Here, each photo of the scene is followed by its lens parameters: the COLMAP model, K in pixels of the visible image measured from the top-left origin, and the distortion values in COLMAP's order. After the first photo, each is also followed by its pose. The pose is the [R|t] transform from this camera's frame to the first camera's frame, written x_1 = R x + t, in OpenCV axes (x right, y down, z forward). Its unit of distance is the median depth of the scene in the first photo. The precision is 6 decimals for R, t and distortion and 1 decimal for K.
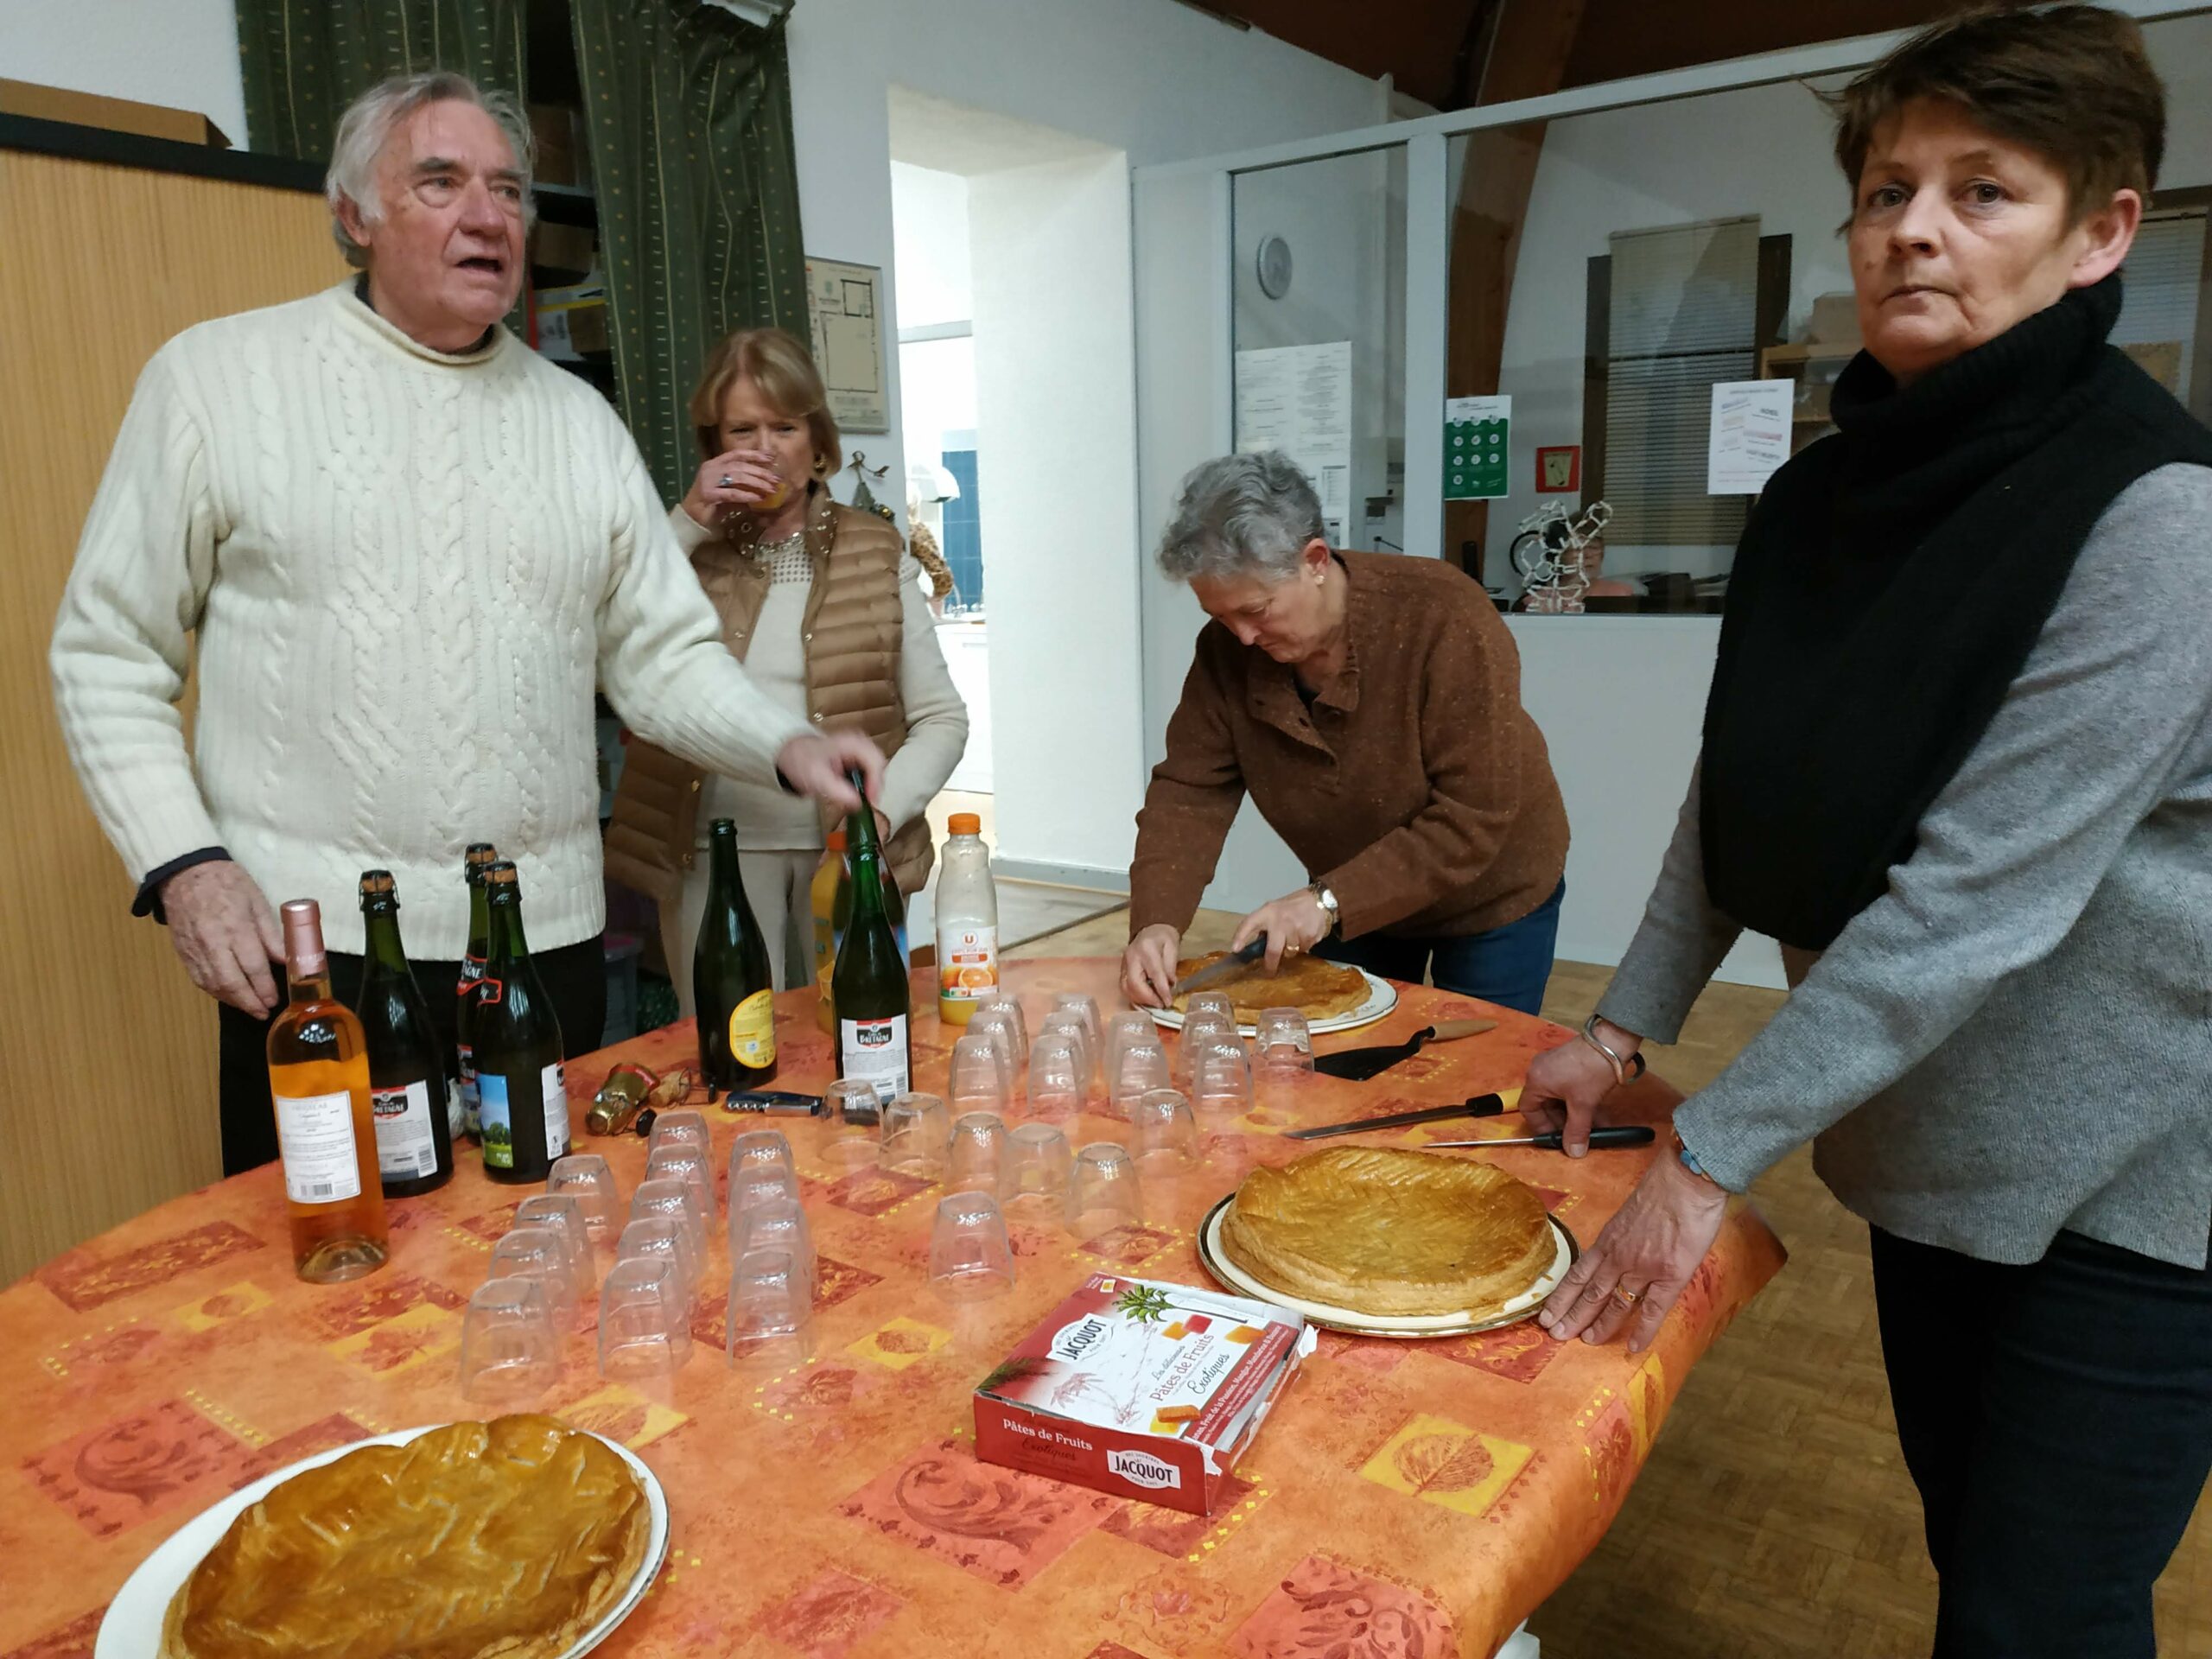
lens RADIAL K [[1631.7, 0, 1111.9], [0, 1631.7, 819.3], [0, 0, 1]] dist [0.027661, -0.049373]
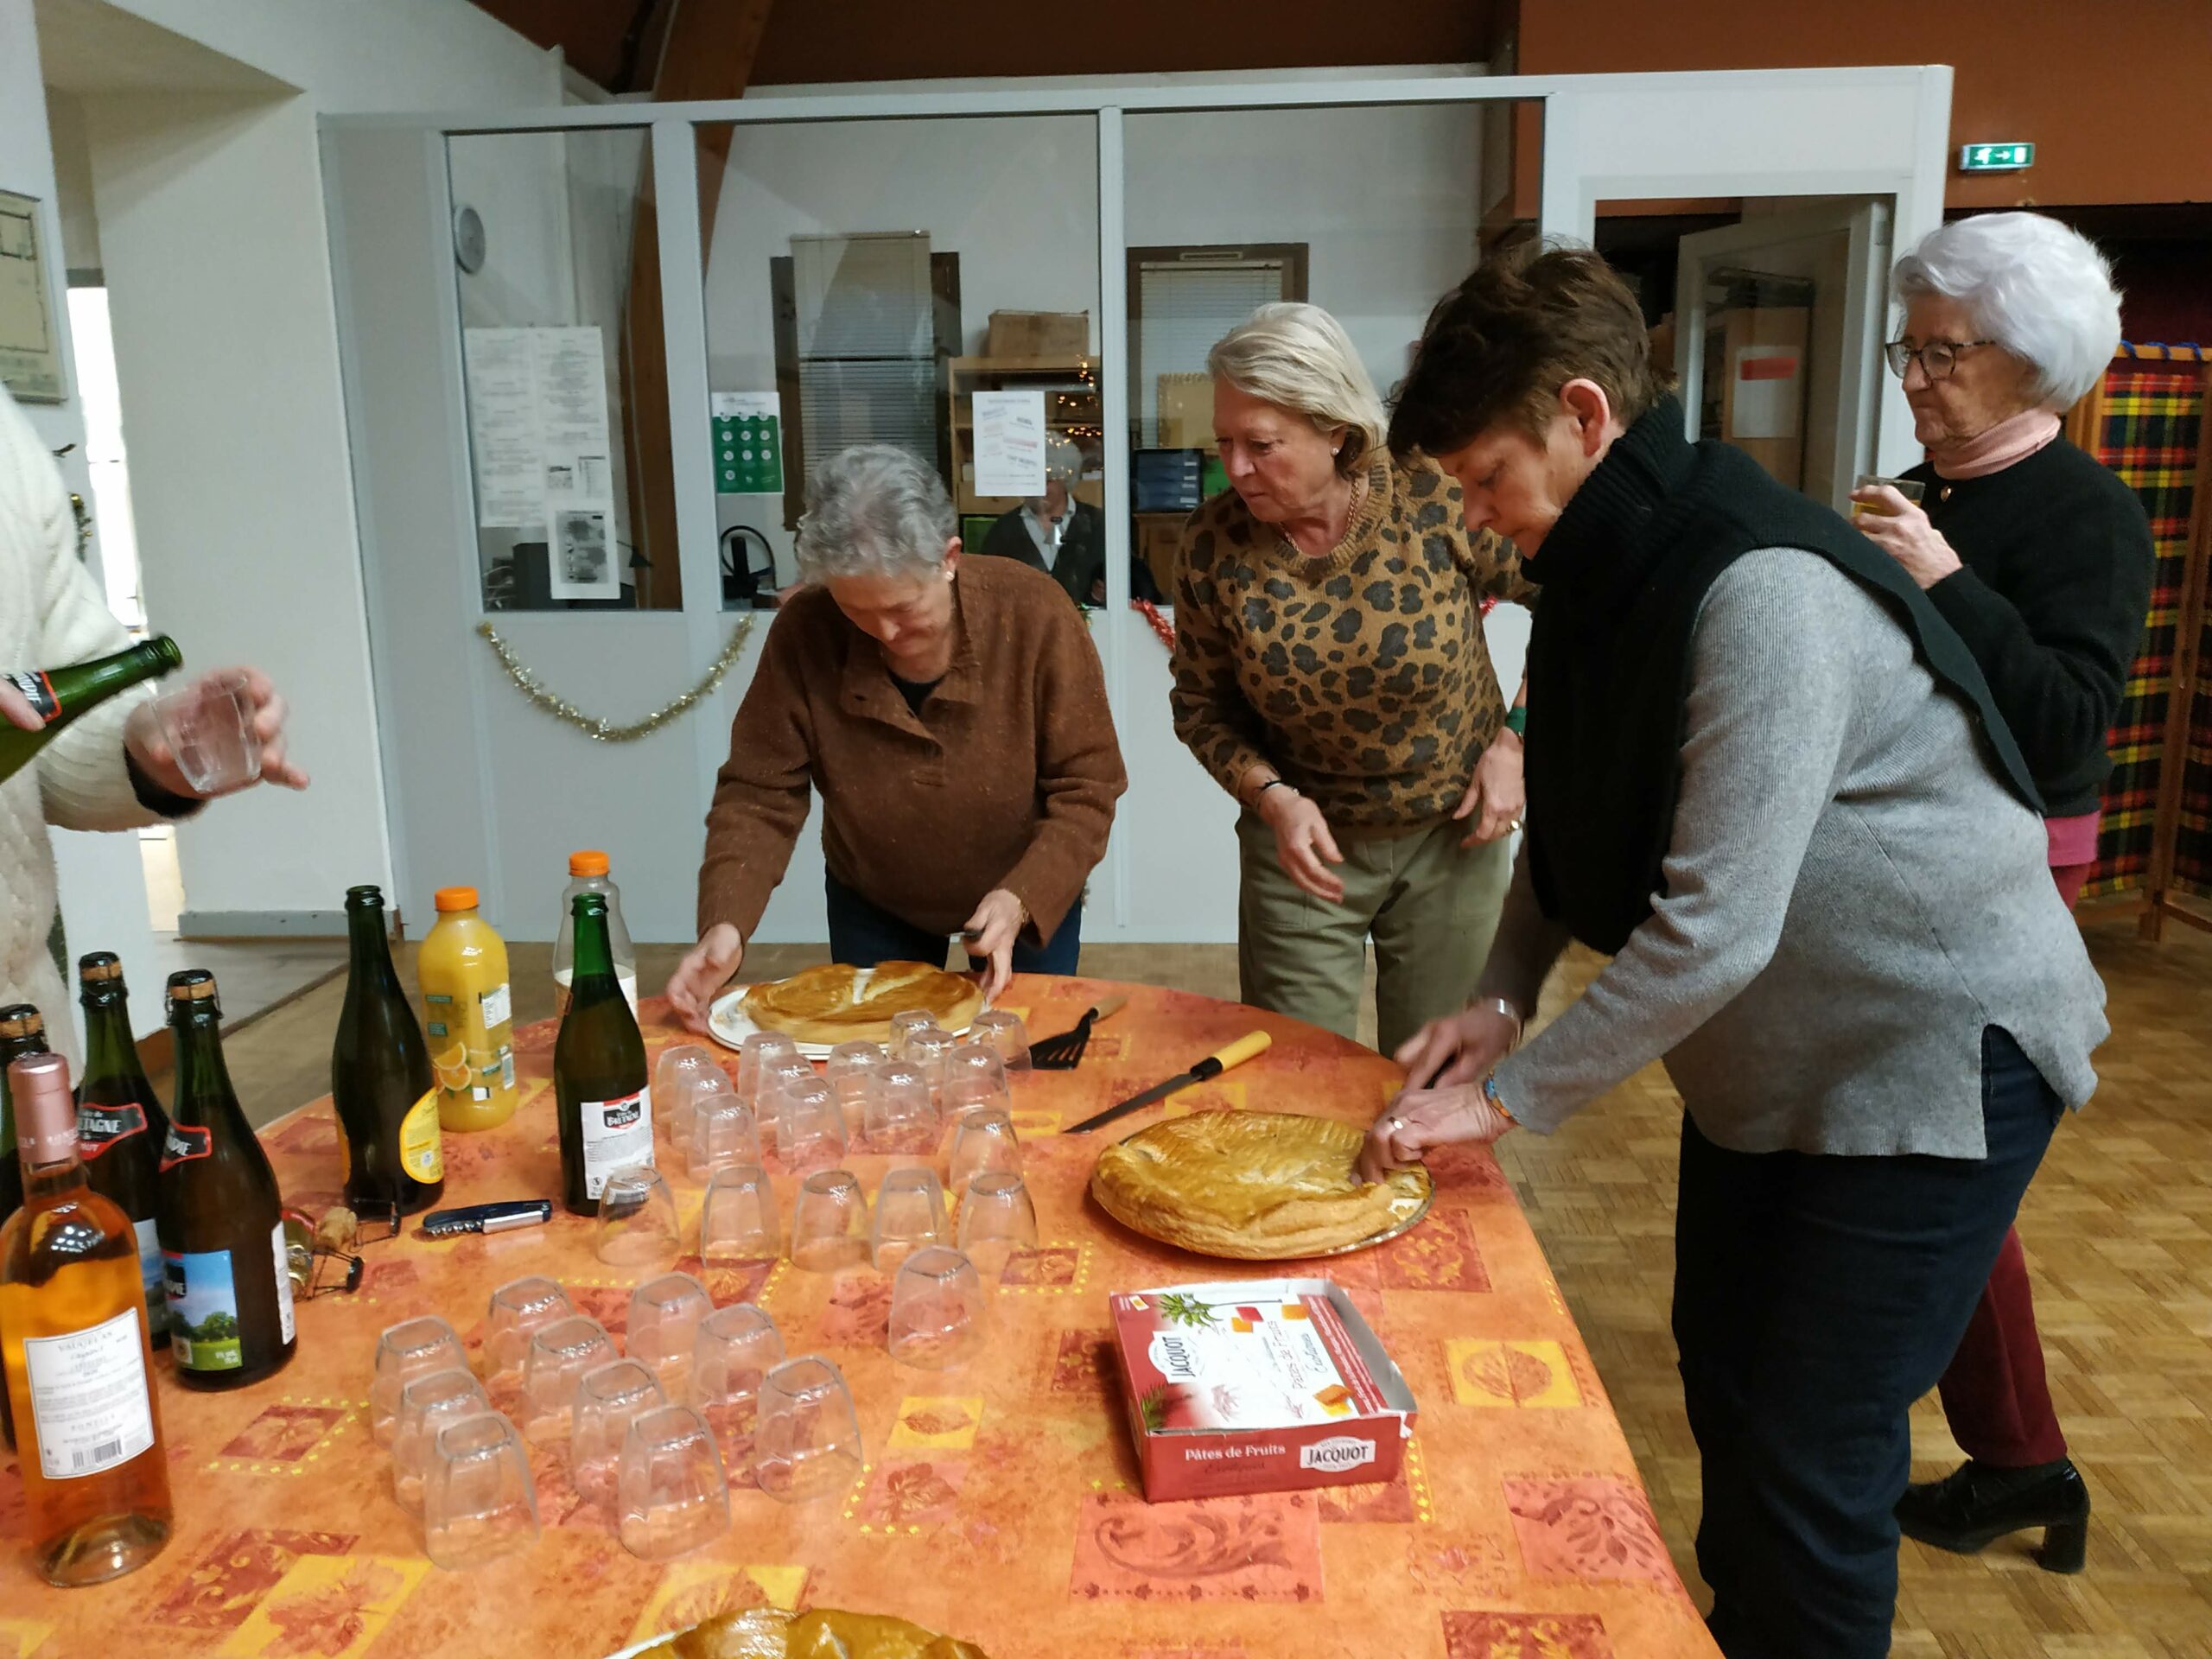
lens RADIAL K [[1631.7, 0, 1119.3], [0, 1631.7, 812.4], [0, 0, 1]] dist [0.027661, -0.049373]
pose [[0.842988, -0.089478, 0.530438, -0.392404], [0.089028, 0.995677, 0.026472, -0.028642], [-0.530514, 0.024908, 0.847310, 0.123092]]
